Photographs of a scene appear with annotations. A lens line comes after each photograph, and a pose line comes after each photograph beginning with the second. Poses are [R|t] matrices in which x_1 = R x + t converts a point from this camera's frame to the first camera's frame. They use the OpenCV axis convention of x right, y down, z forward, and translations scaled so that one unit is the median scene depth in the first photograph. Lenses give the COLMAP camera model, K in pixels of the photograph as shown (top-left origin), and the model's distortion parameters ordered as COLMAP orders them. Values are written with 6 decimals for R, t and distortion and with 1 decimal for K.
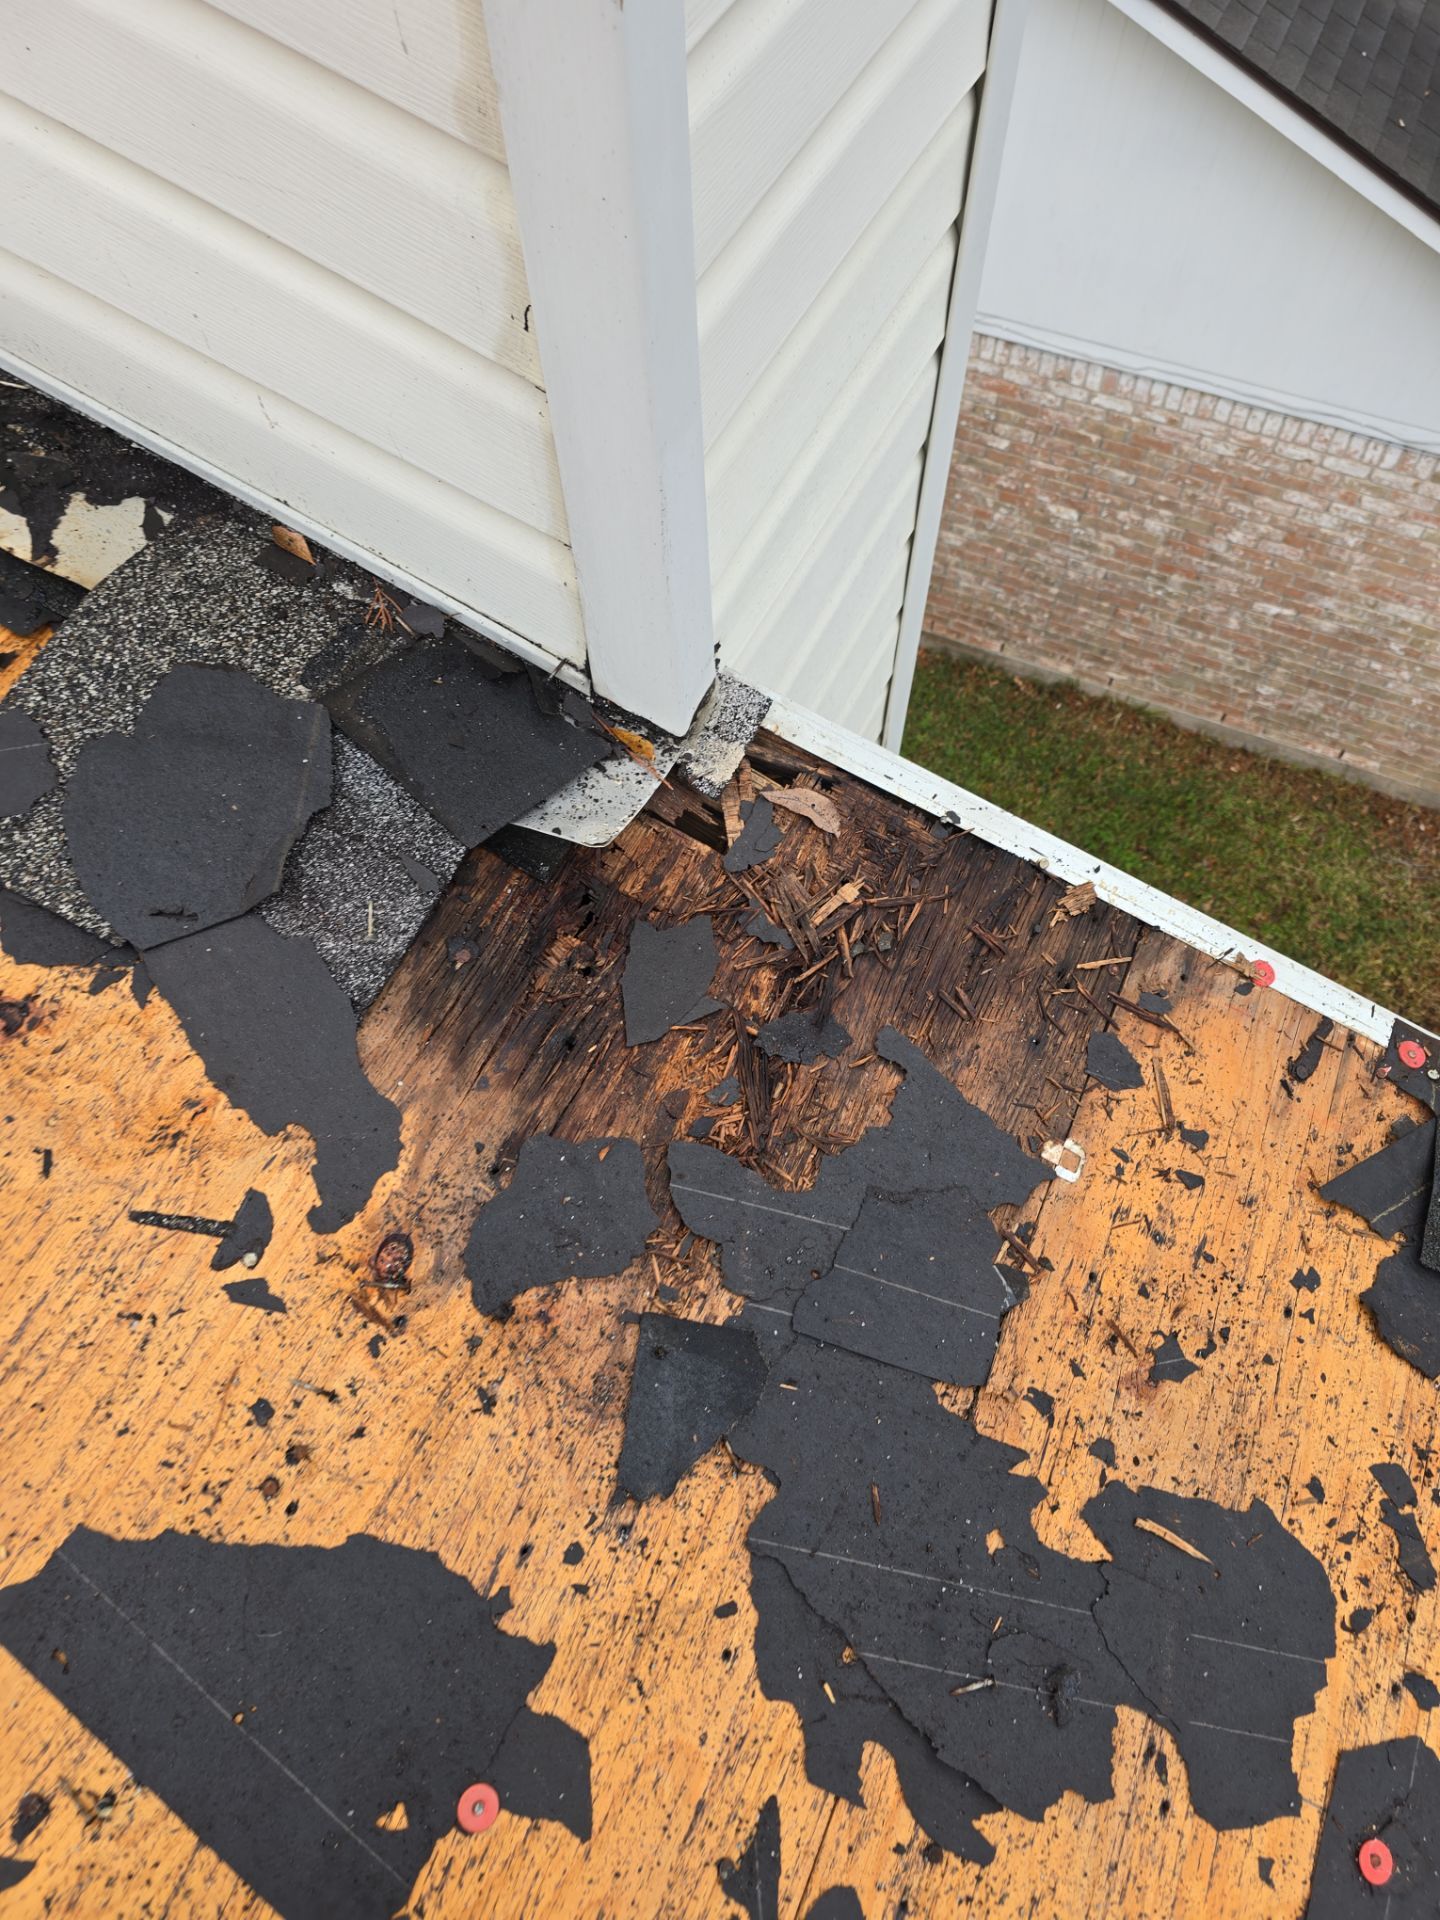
lens RADIAL K [[1275.0, 0, 718.6], [0, 1275.0, 965.0], [0, 0, 1]] dist [0.044726, -0.047322]
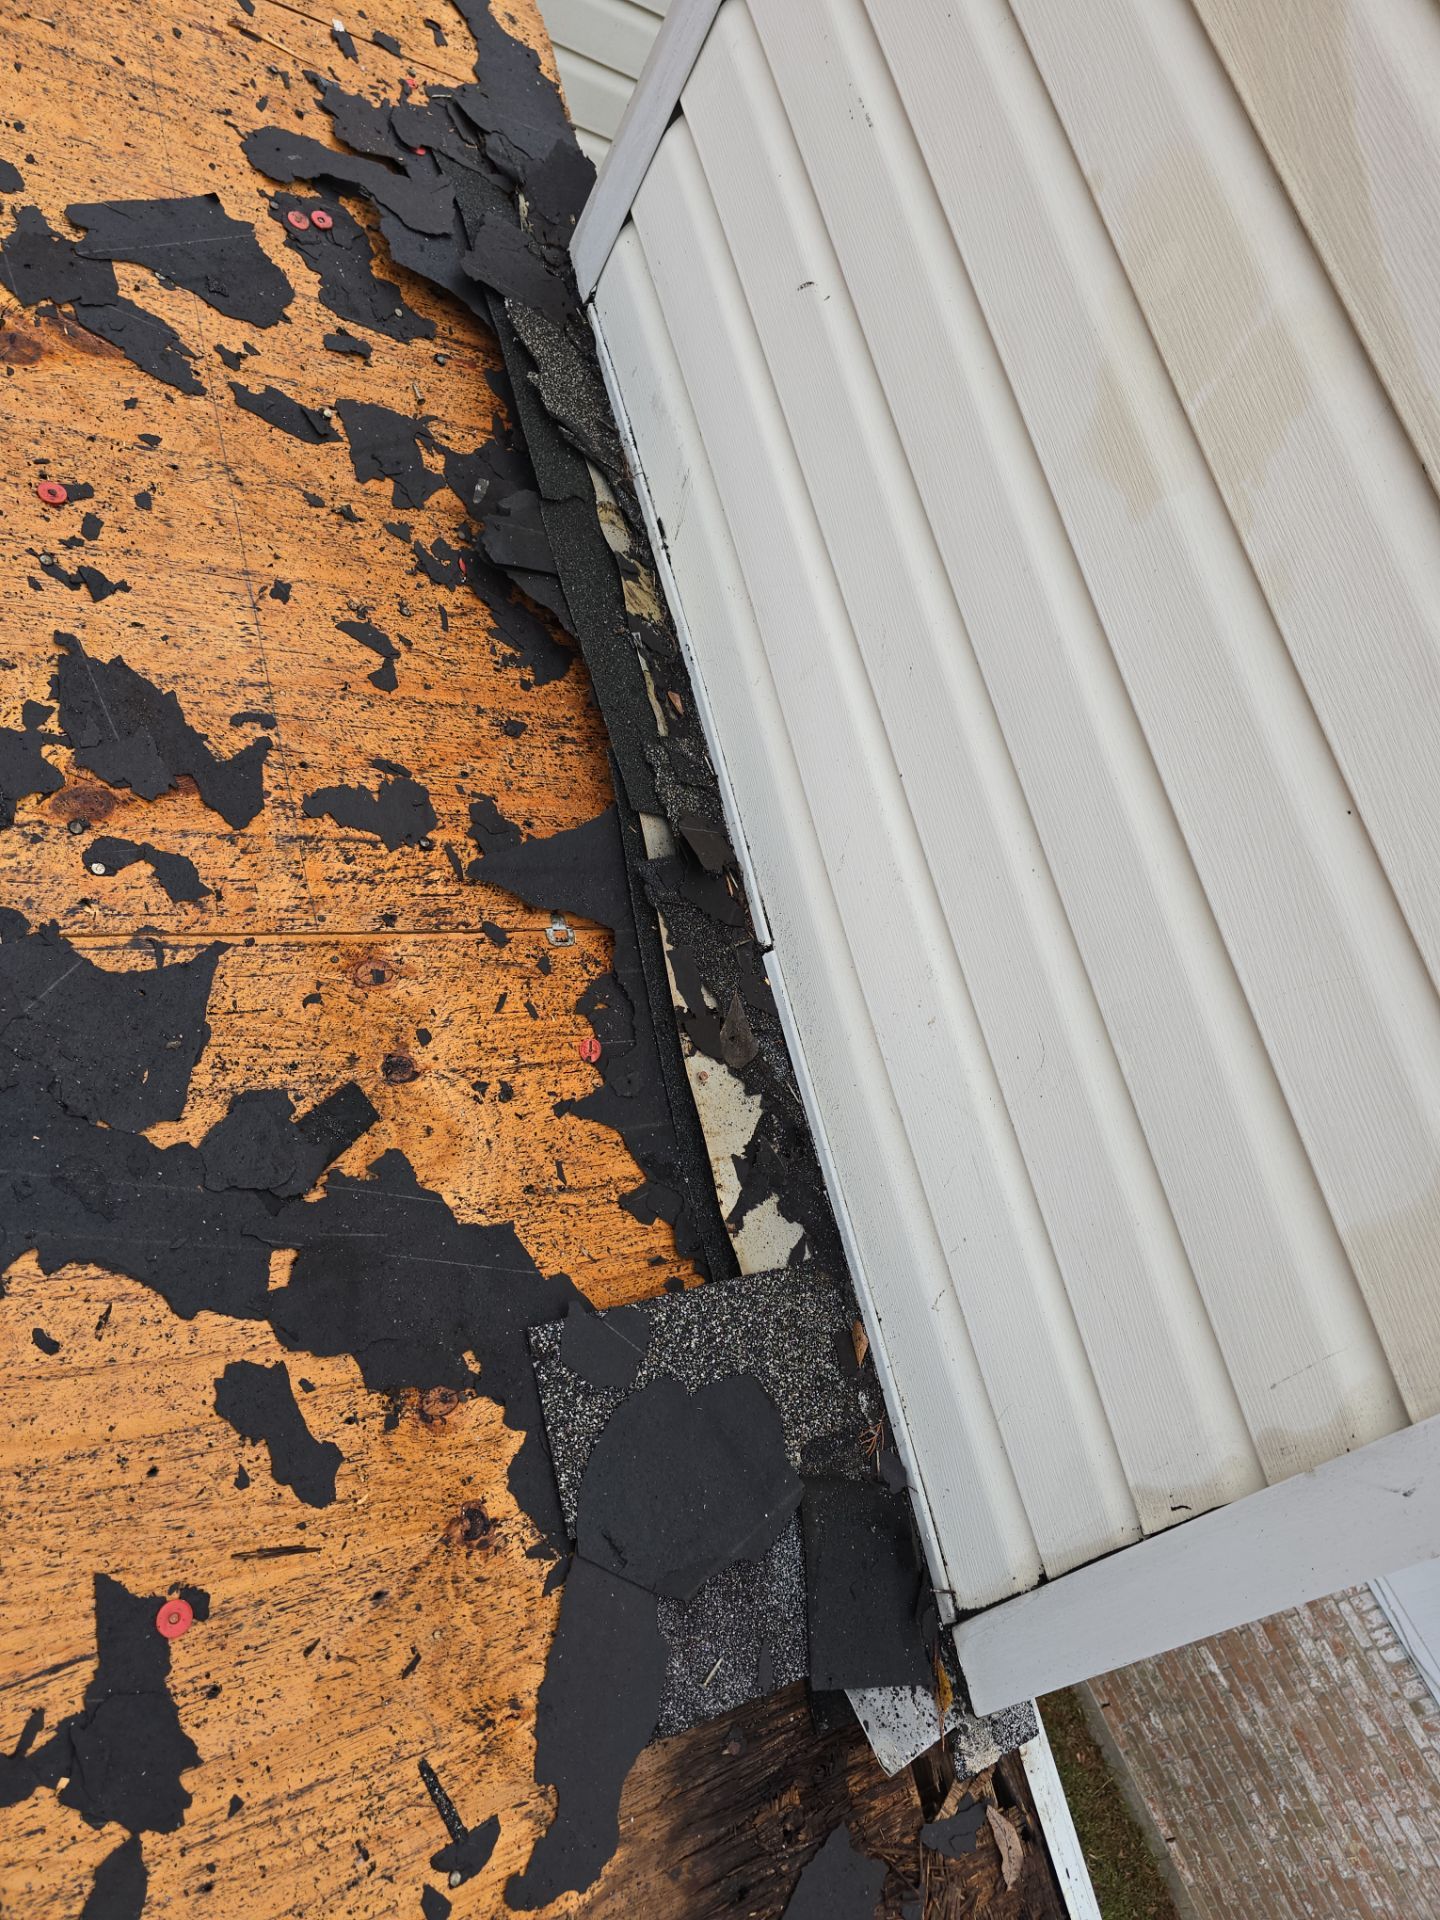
lens RADIAL K [[1275.0, 0, 718.6], [0, 1275.0, 965.0], [0, 0, 1]] dist [0.044726, -0.047322]
pose [[0.672301, 0.726171, -0.143833, -0.570996], [-0.724999, 0.606605, -0.326201, -0.047491], [-0.149628, 0.323584, 0.934294, -0.303601]]
